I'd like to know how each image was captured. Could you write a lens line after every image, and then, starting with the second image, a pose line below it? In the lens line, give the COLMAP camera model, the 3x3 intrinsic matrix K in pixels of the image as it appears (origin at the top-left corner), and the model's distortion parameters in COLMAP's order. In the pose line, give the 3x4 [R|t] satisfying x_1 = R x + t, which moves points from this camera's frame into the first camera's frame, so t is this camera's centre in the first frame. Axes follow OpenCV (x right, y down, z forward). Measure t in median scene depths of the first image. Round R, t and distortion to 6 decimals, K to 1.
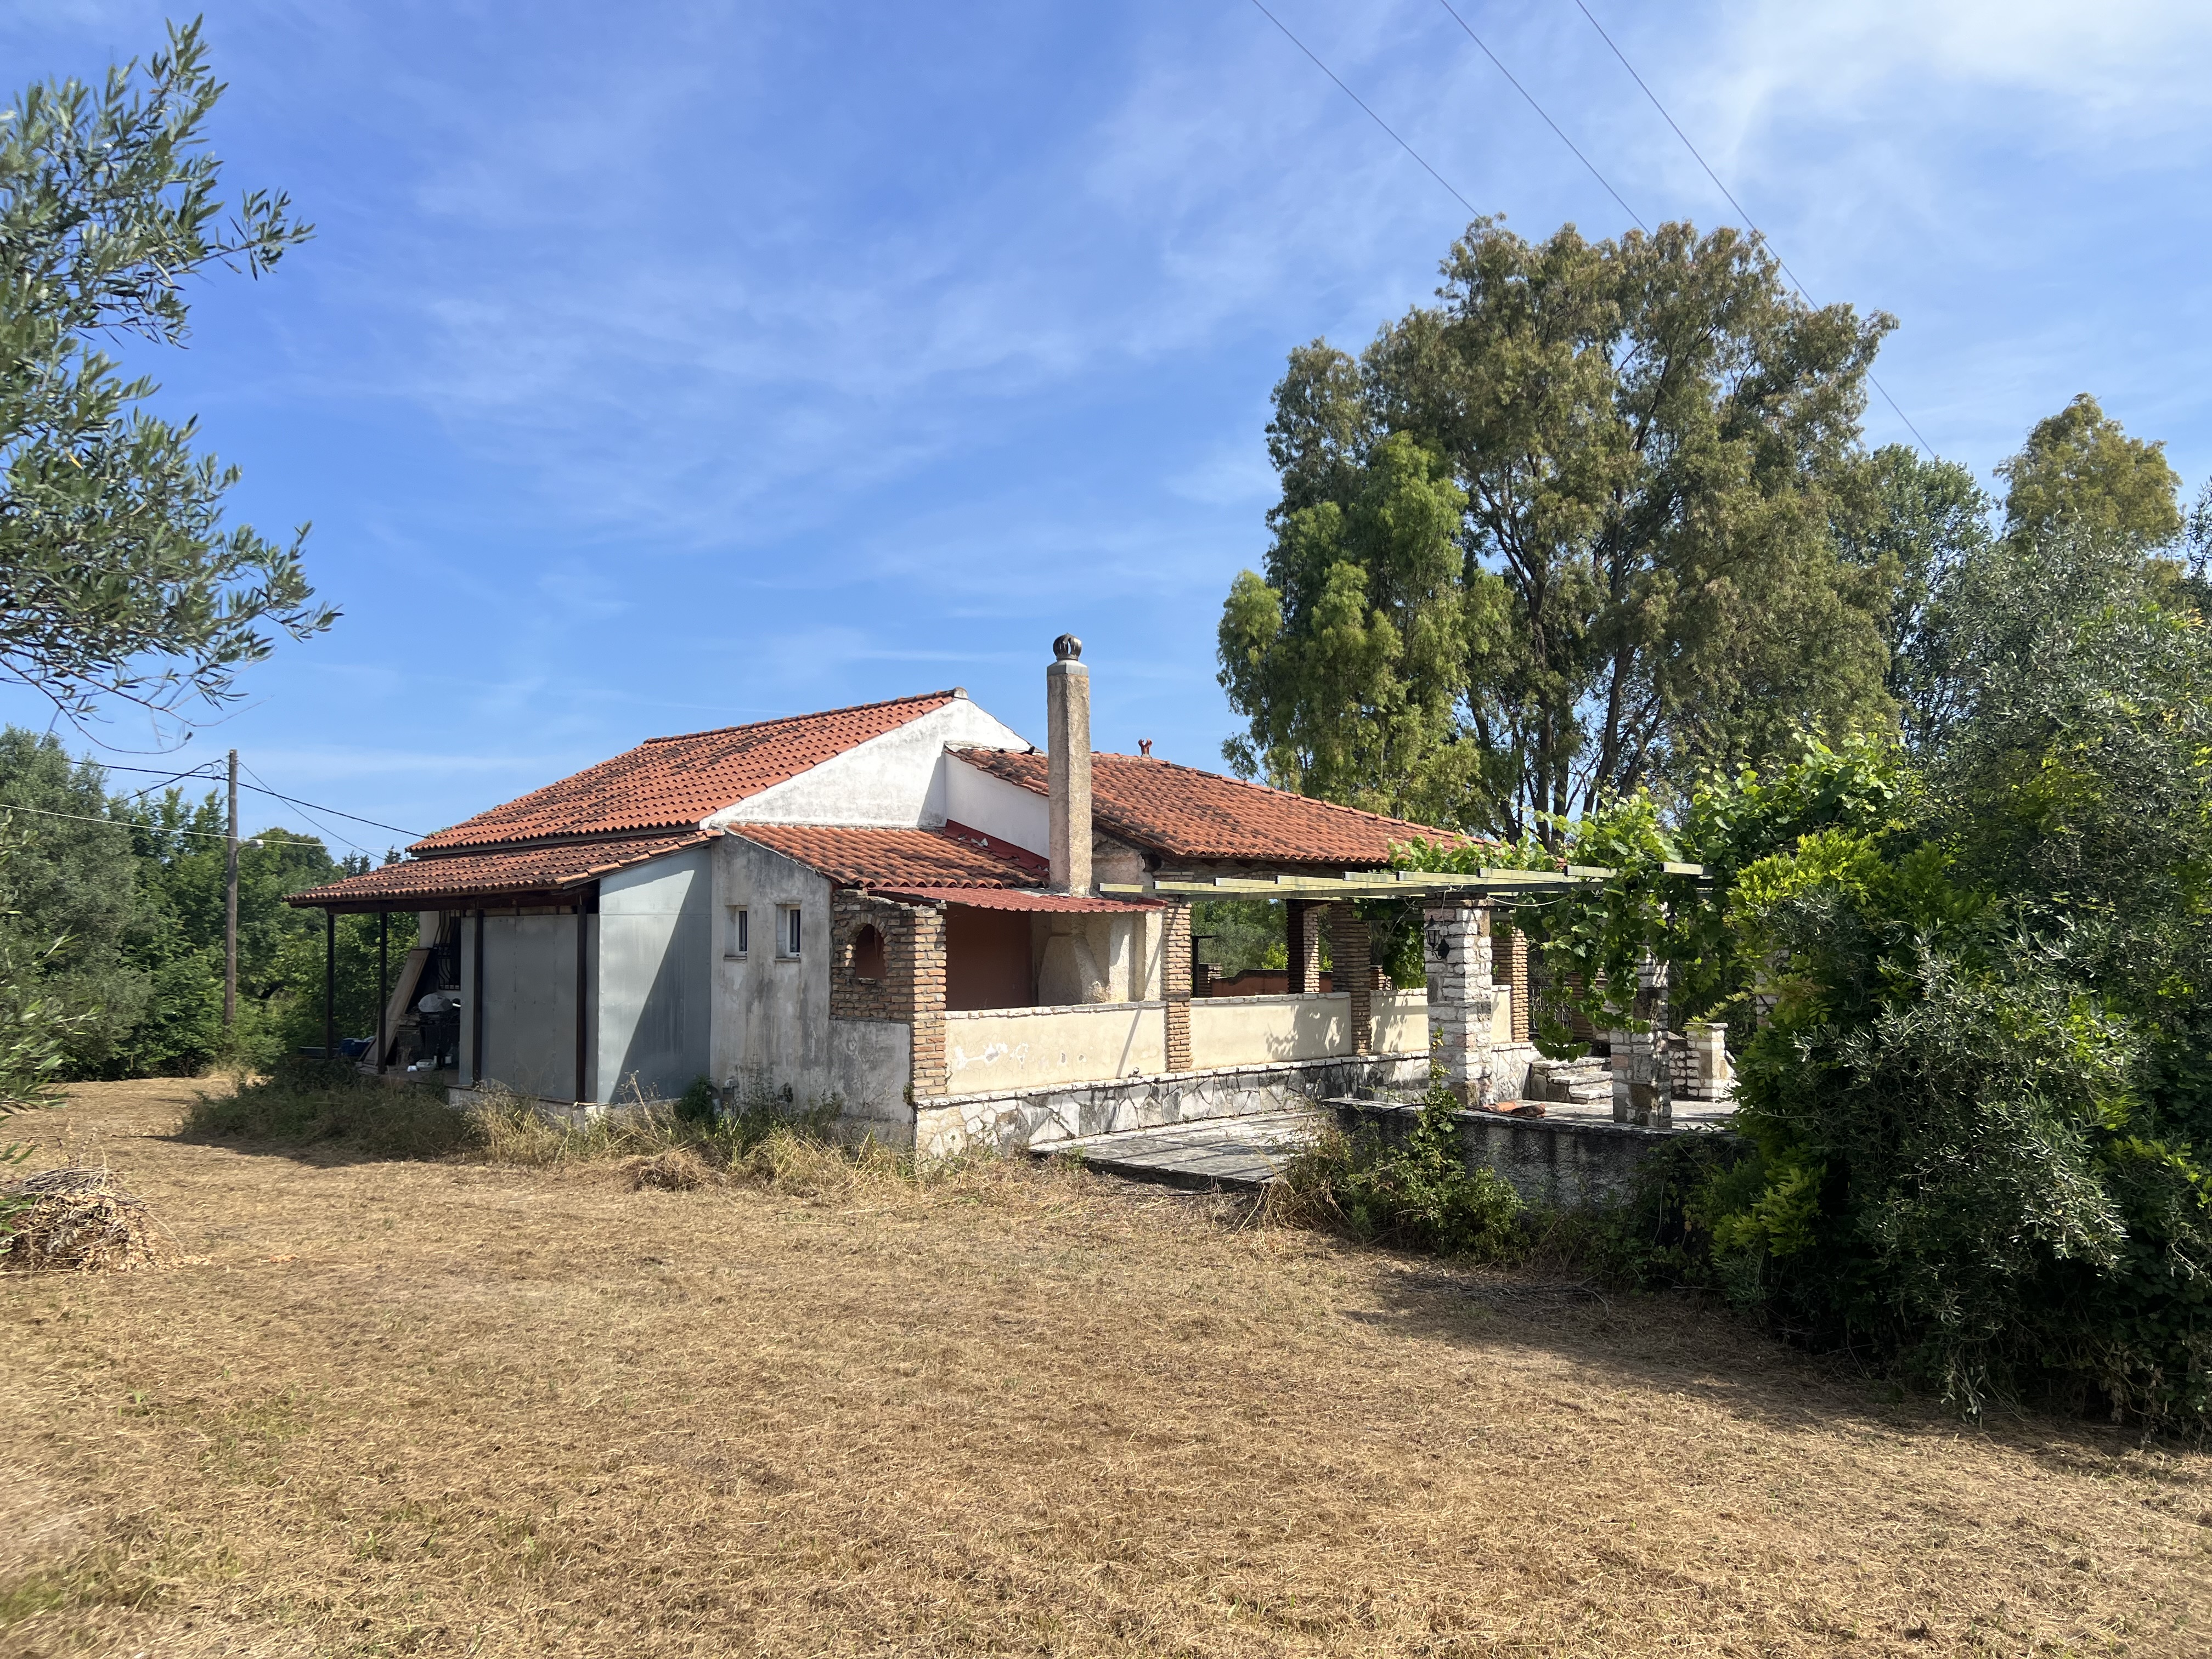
lens RADIAL K [[1626.9, 0, 1102.7], [0, 1626.9, 861.7], [0, 0, 1]] dist [0.099356, -0.259131]
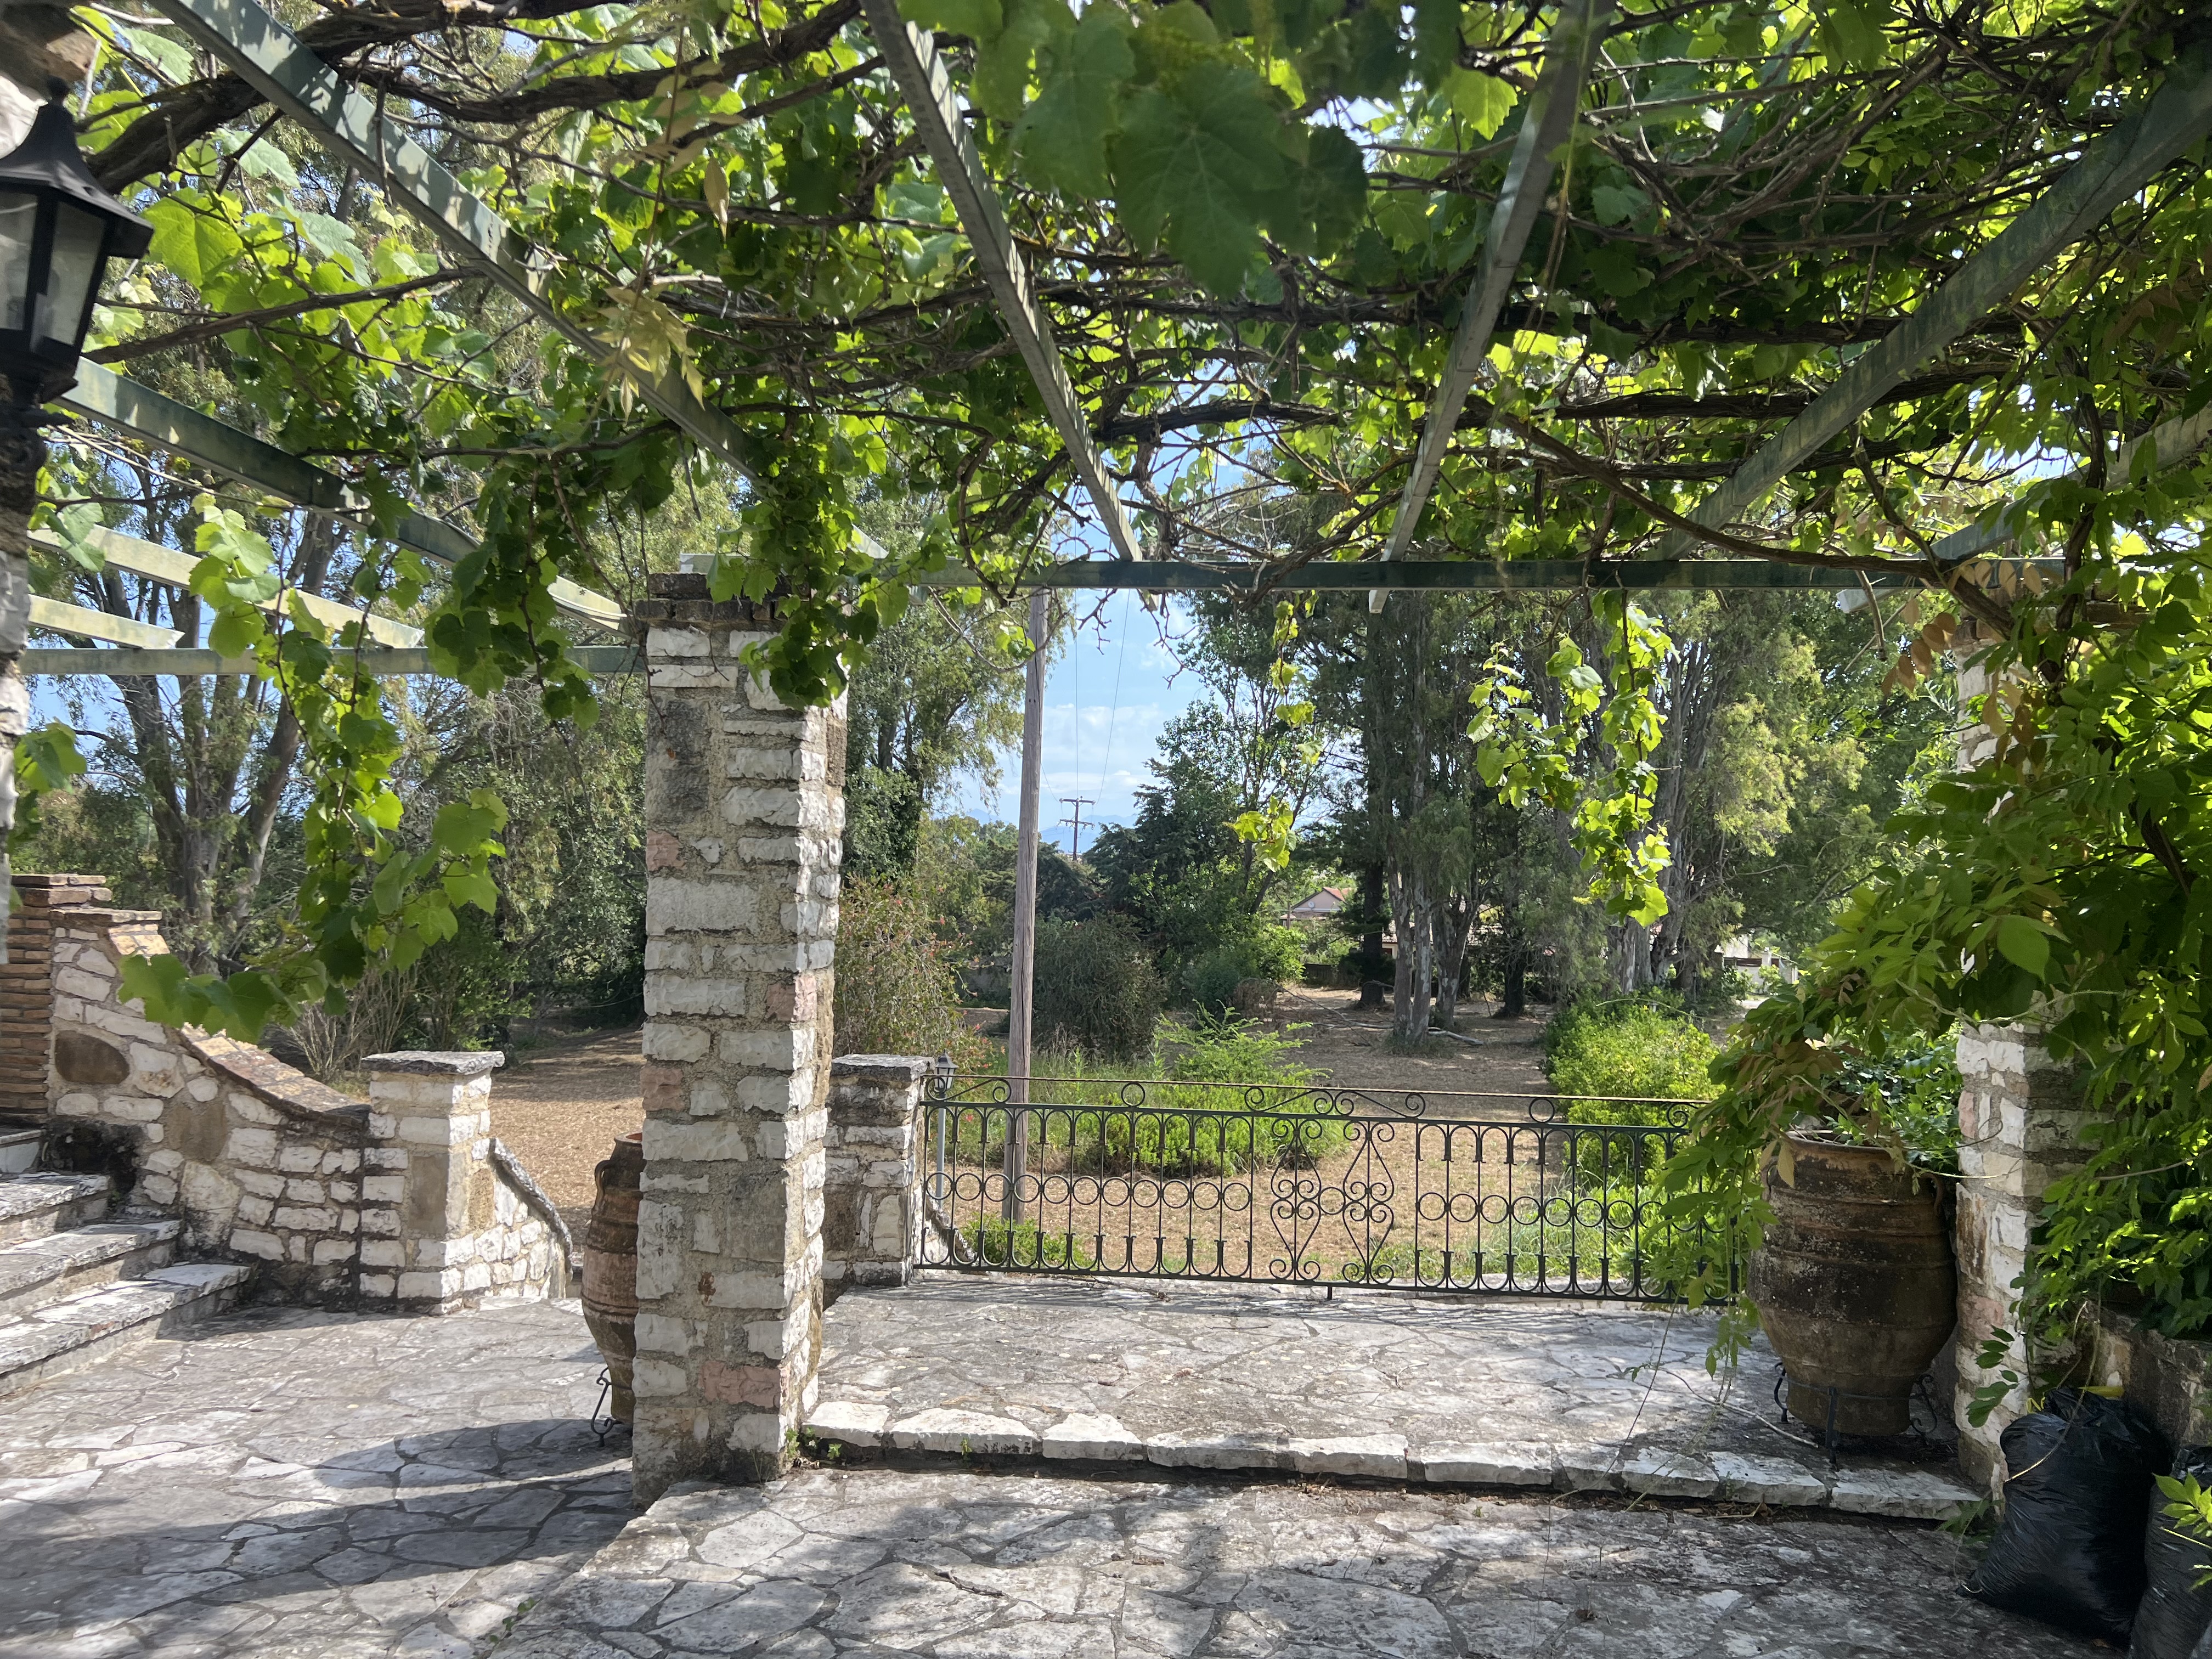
lens RADIAL K [[1654.4, 0, 1091.4], [0, 1654.4, 864.4], [0, 0, 1]] dist [0.108532, -0.239961]
pose [[0.760749, 0.033398, 0.648186, 0.287901], [-0.059816, 0.998033, 0.018779, 0.056076], [-0.646284, -0.053058, 0.761251, 0.767173]]
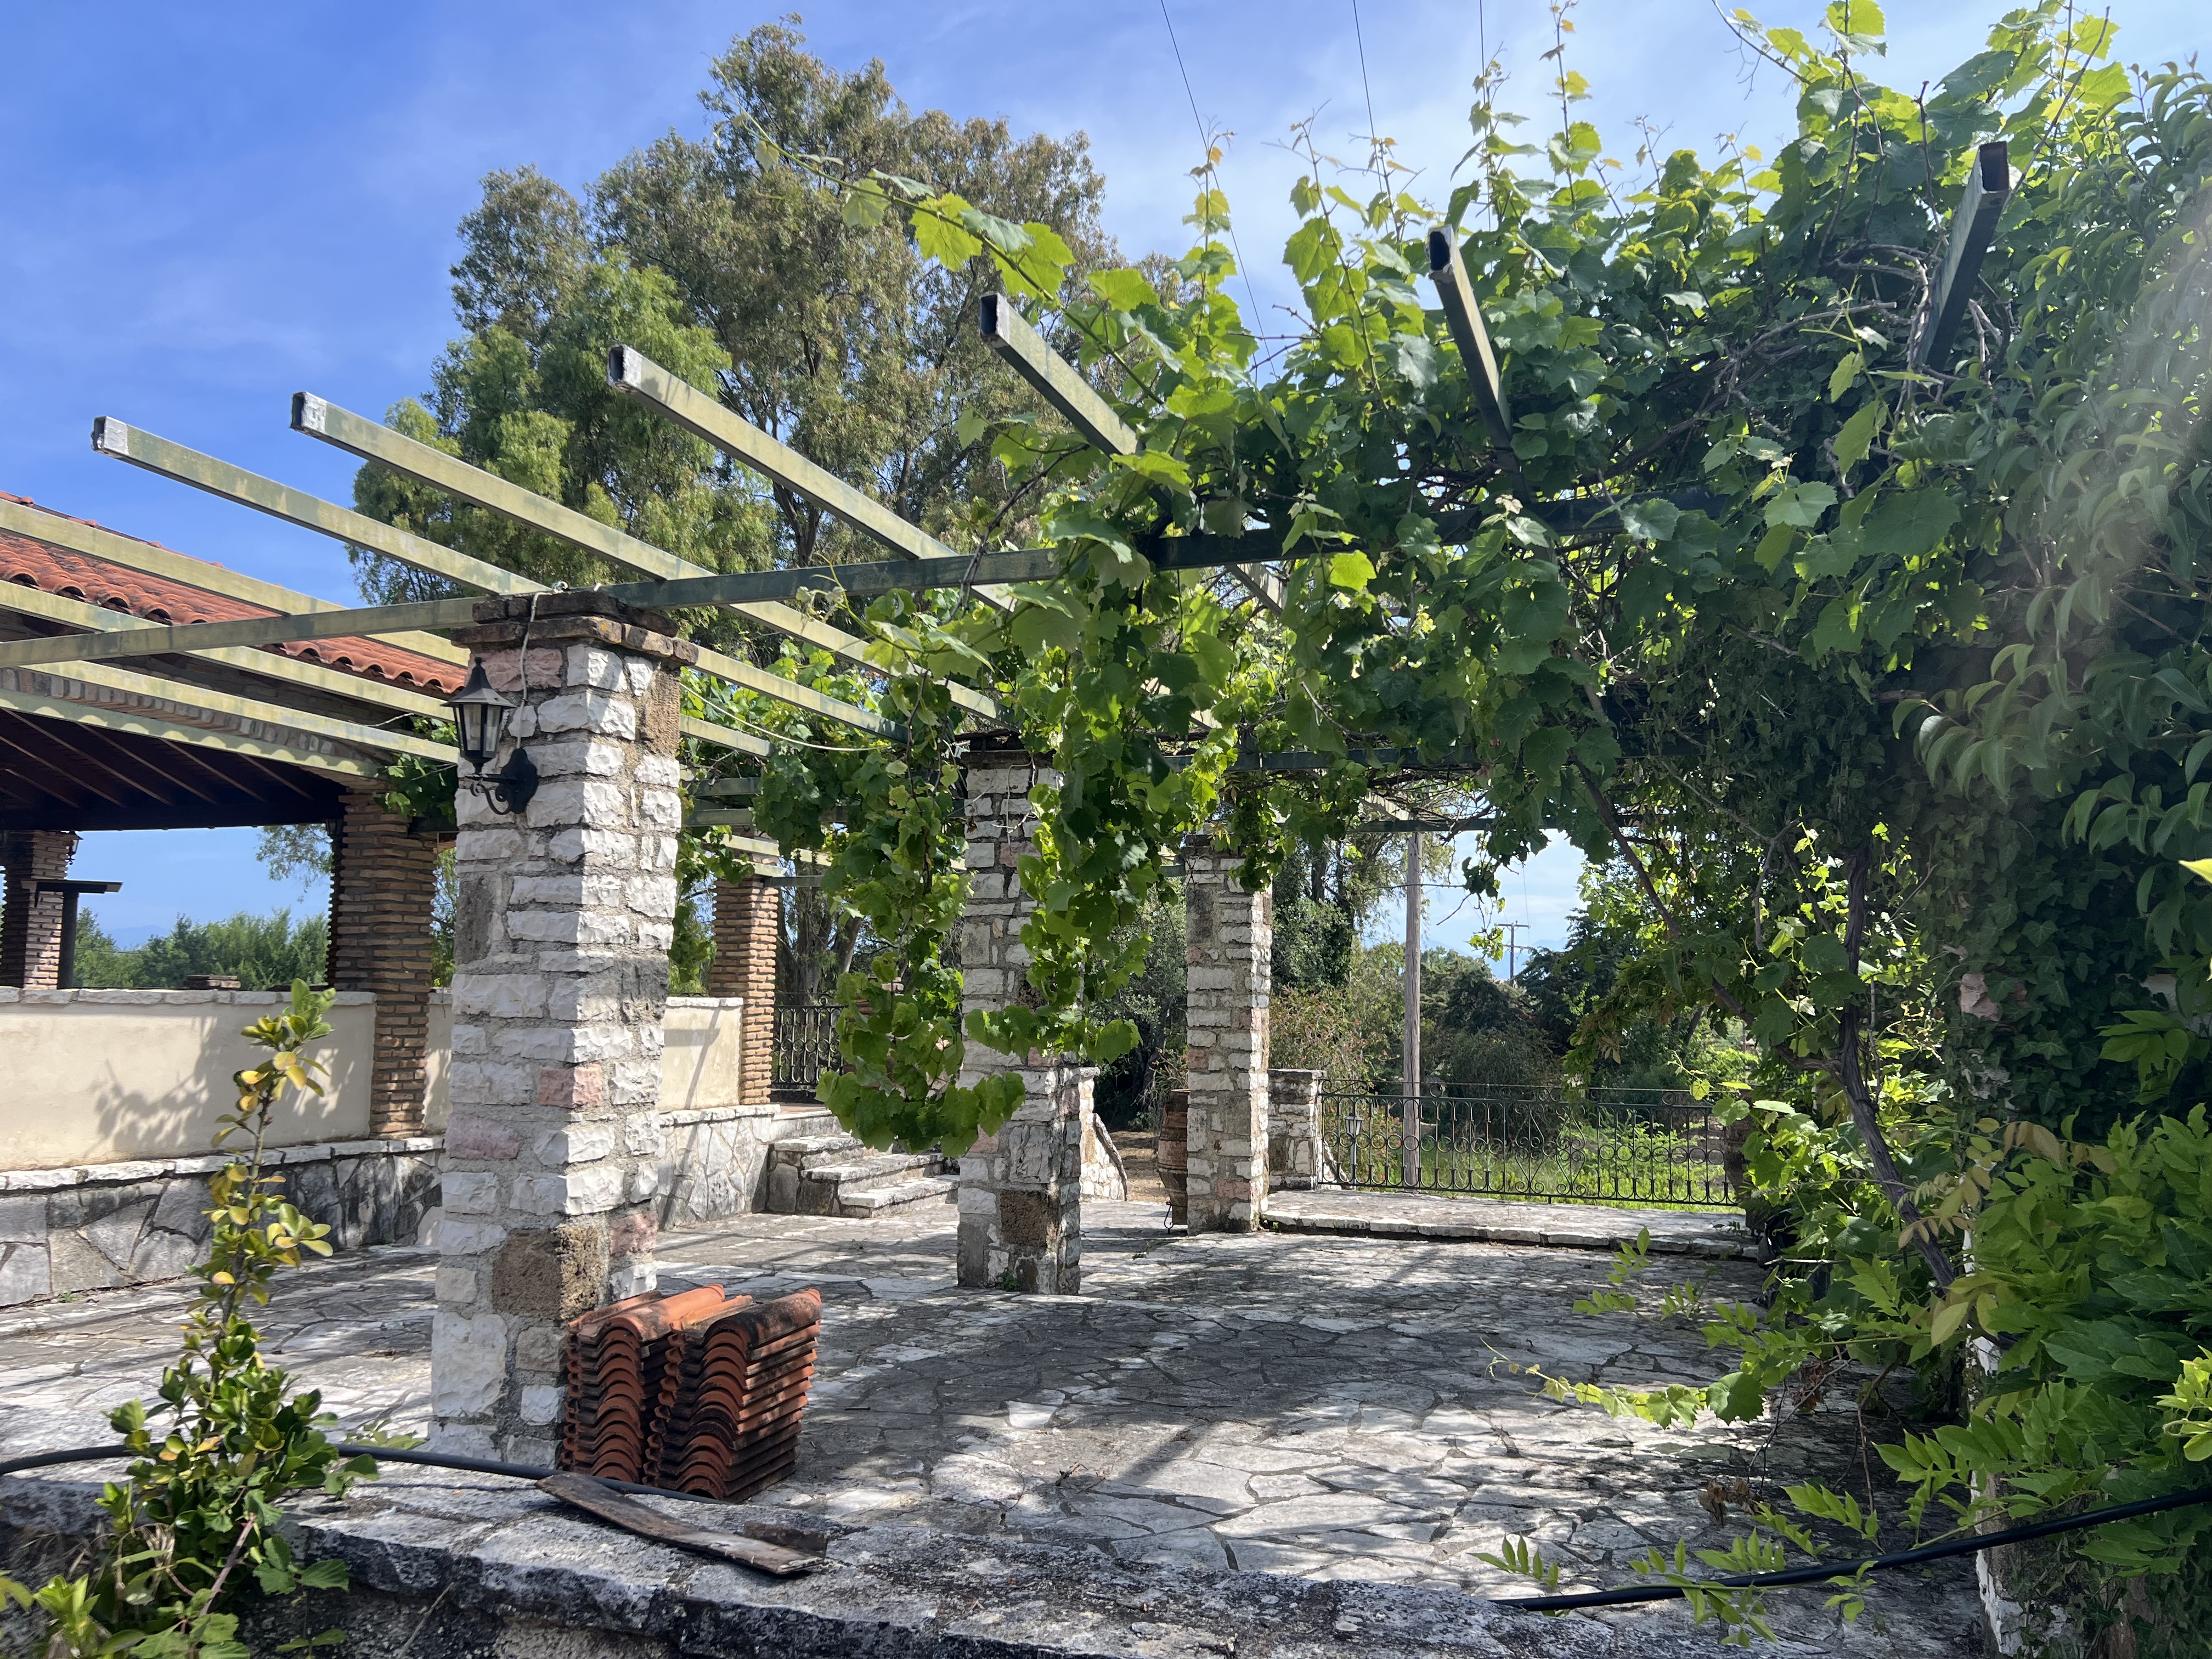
lens RADIAL K [[1671.6, 0, 1106.0], [0, 1671.6, 829.5], [0, 0, 1]] dist [0.108085, -0.125150]
pose [[0.900025, 0.064213, 0.431081, 0.128641], [-0.039465, 0.997031, -0.066118, 0.058725], [-0.434047, 0.042495, 0.899887, 0.501994]]
